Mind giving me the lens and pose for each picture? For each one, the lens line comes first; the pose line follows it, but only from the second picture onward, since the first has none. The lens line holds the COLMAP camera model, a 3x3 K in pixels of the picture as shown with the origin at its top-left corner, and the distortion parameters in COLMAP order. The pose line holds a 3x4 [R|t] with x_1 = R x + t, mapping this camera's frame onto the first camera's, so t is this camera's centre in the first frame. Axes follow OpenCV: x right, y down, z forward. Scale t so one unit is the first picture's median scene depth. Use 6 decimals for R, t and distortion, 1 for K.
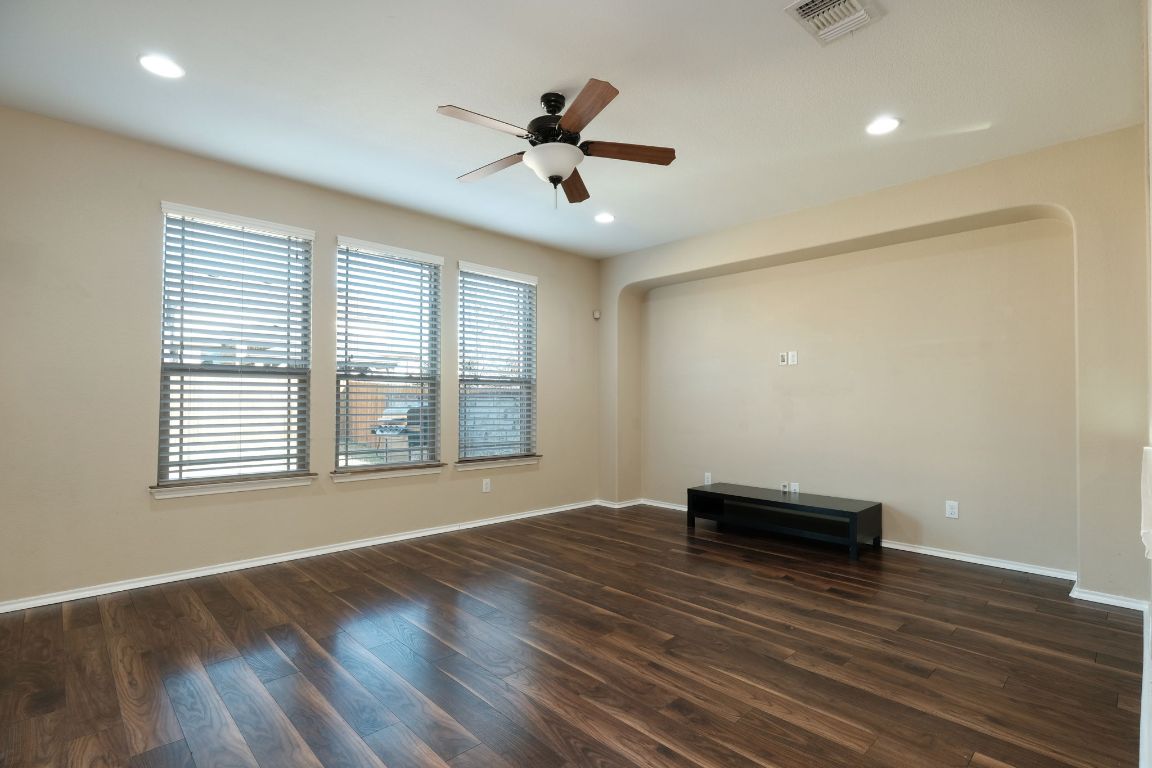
lens RADIAL K [[539.5, 0, 575.4], [0, 539.5, 397.4], [0, 0, 1]] dist [-0.000216, -0.000409]
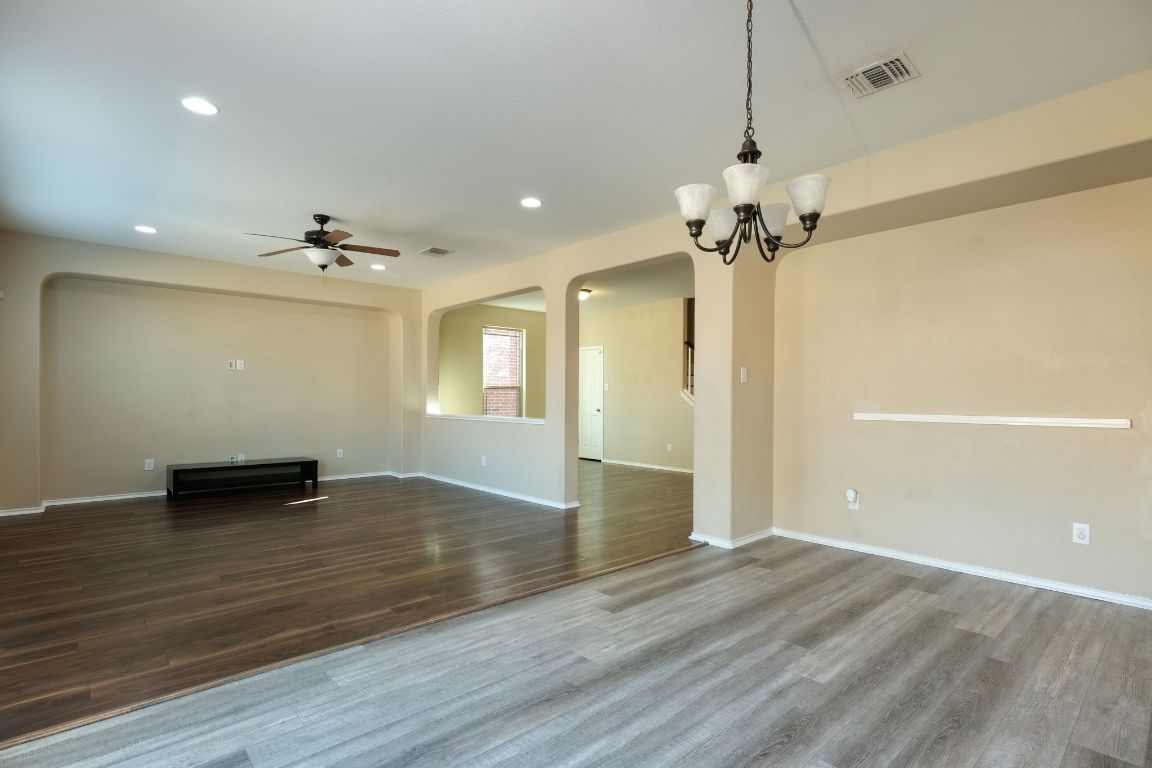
lens RADIAL K [[539.5, 0, 575.4], [0, 539.5, 397.4], [0, 0, 1]] dist [-0.000216, -0.000409]
pose [[0.054579, -0.003782, 0.998502, -0.941652], [-0.013830, 0.999894, 0.004543, -0.007902], [-0.998414, -0.014058, 0.054521, 0.057182]]
